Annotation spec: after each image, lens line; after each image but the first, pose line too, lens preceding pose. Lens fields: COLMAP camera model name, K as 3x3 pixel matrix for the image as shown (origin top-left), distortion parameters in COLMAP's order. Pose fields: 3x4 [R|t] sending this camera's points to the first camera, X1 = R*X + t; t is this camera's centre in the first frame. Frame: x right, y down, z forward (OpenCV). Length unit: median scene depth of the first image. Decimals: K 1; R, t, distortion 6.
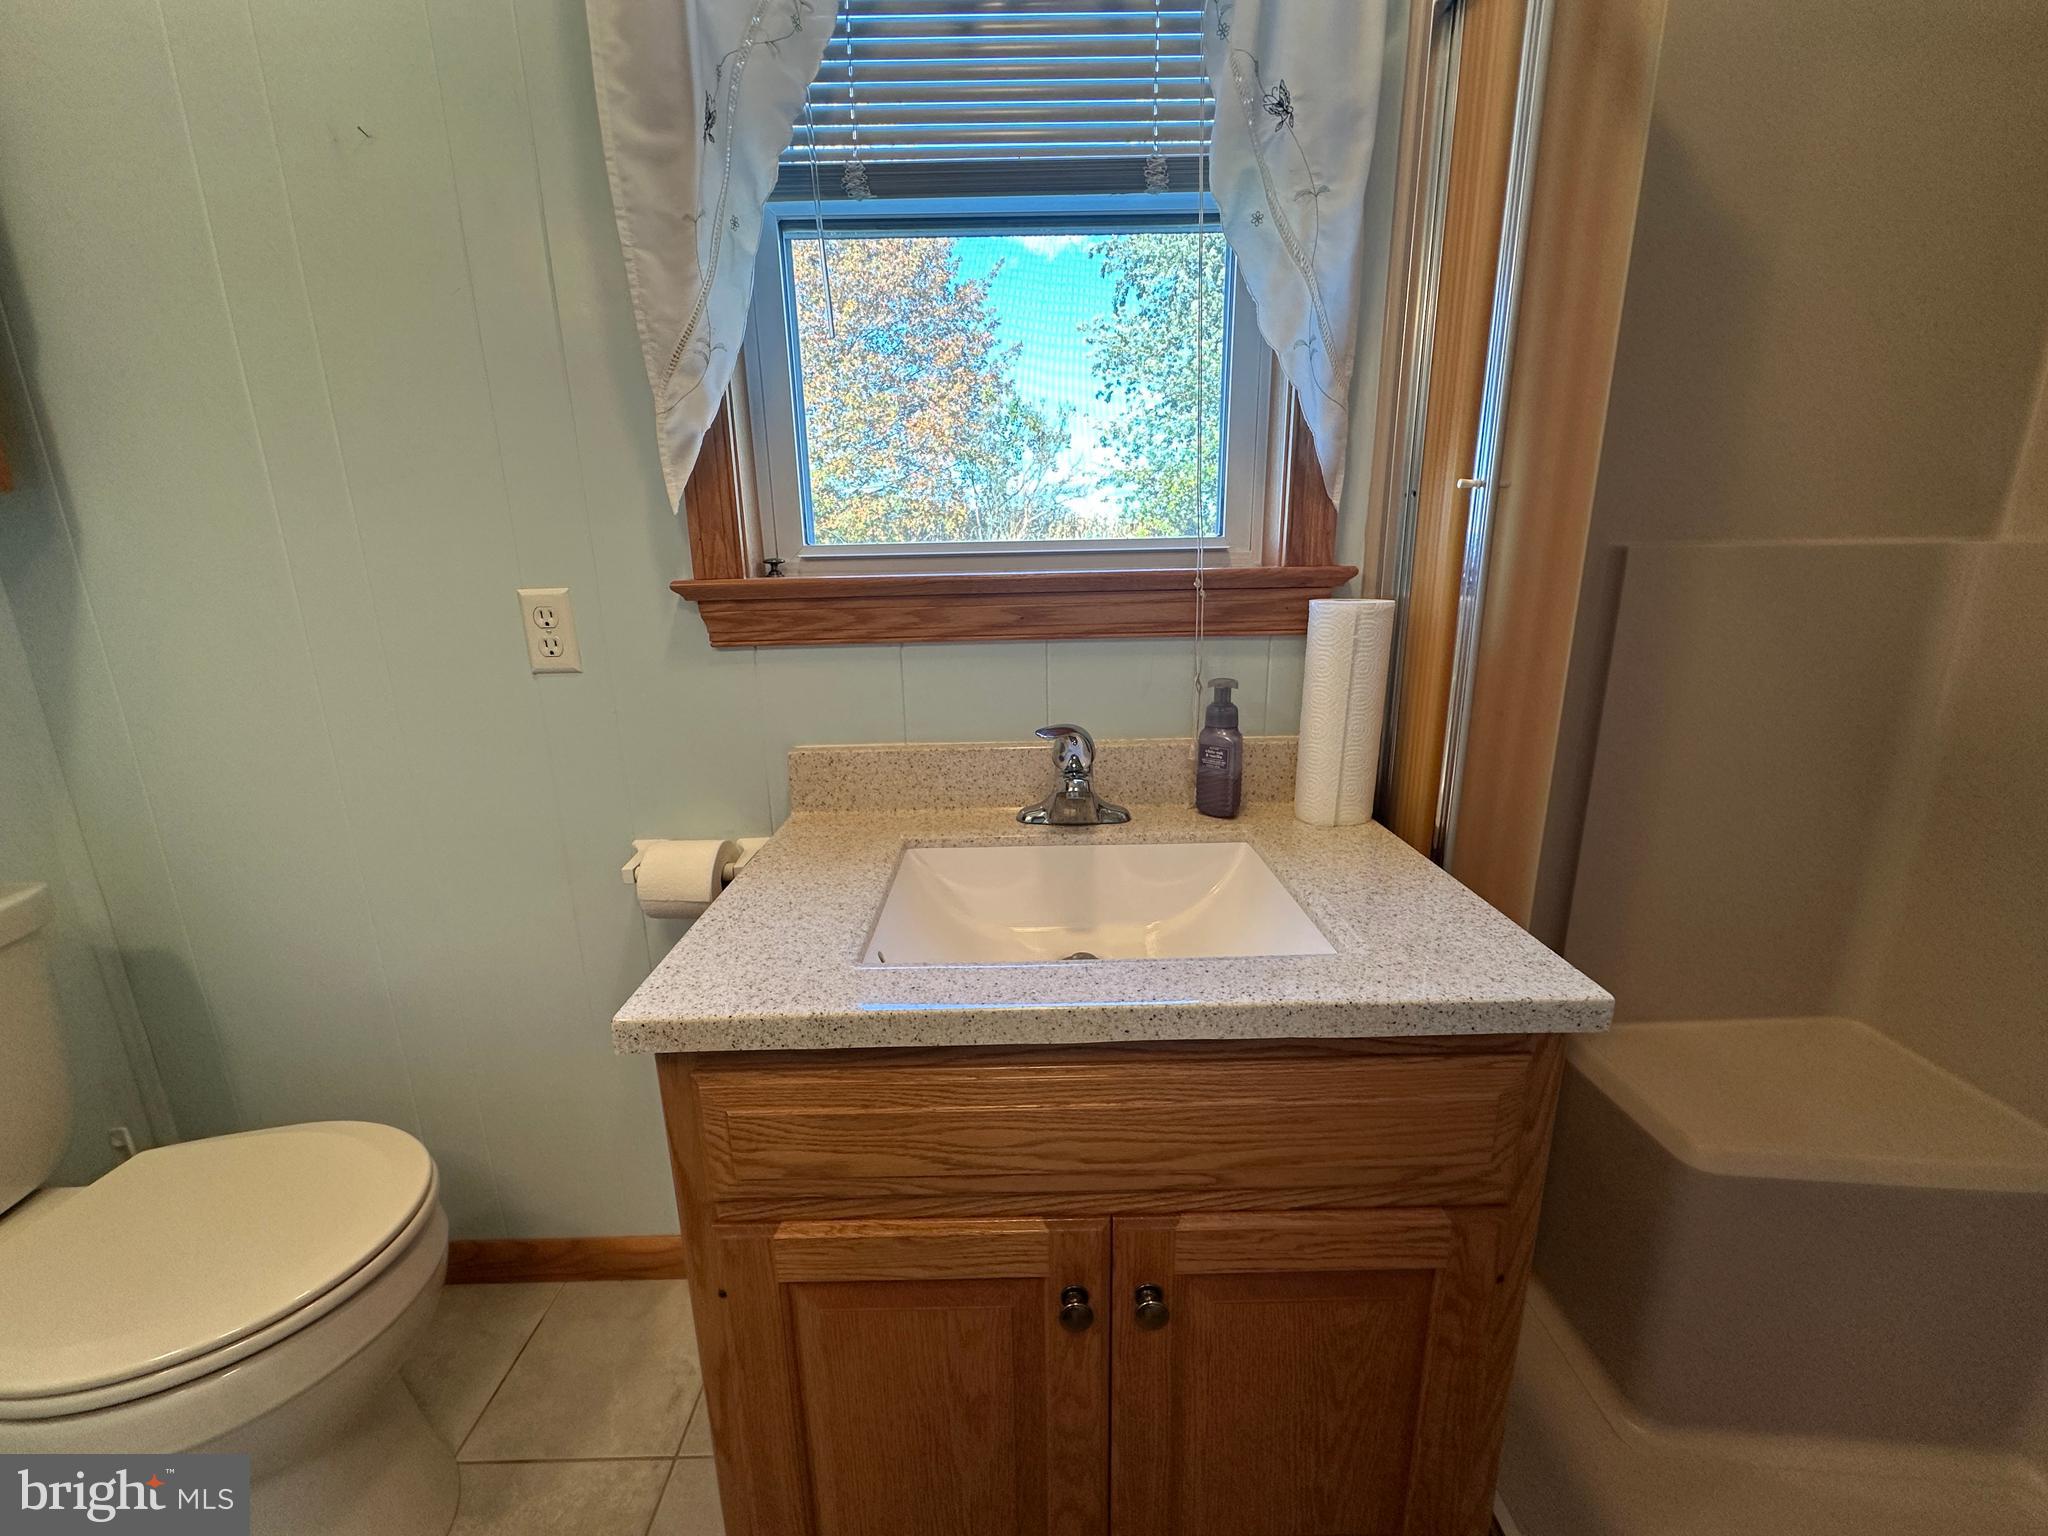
lens RADIAL K [[829.0, 0, 1031.3], [0, 829.0, 767.5], [0, 0, 1]] dist [-0.000814, 0.000048]
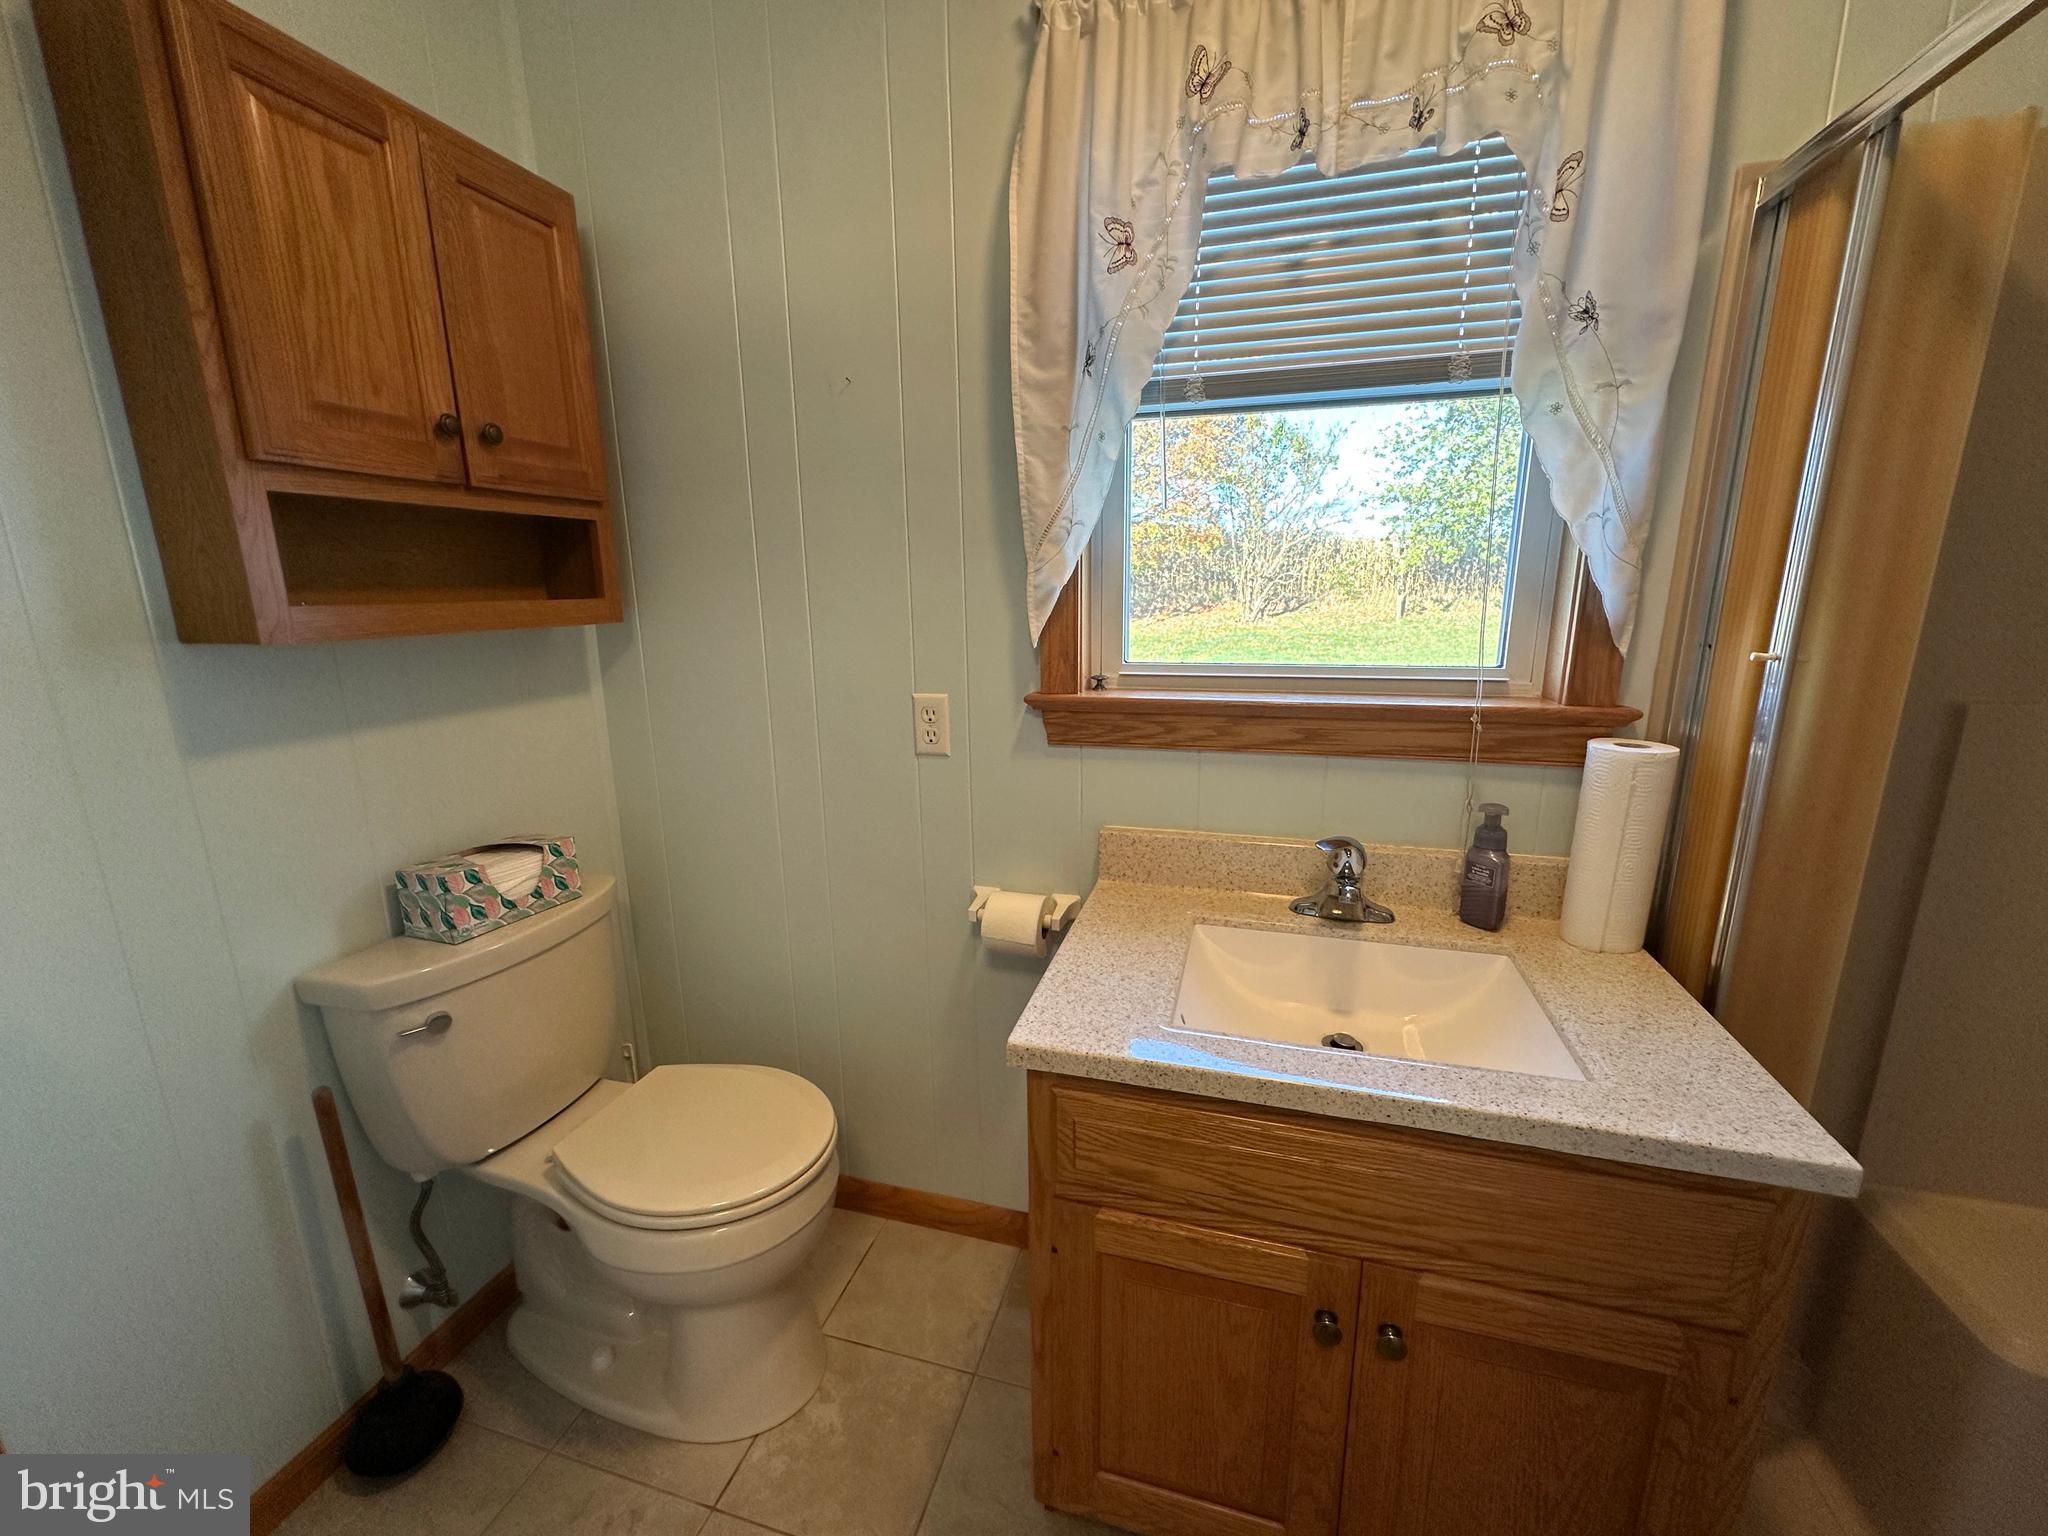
lens RADIAL K [[825.4, 0, 1026.5], [0, 825.4, 770.3], [0, 0, 1]] dist [-0.000186, -0.000186]
pose [[0.956169, 0.069384, -0.284476, -0.061389], [-0.075146, 0.997128, -0.009378, -0.105169], [0.283008, 0.030344, 0.958637, -0.260185]]
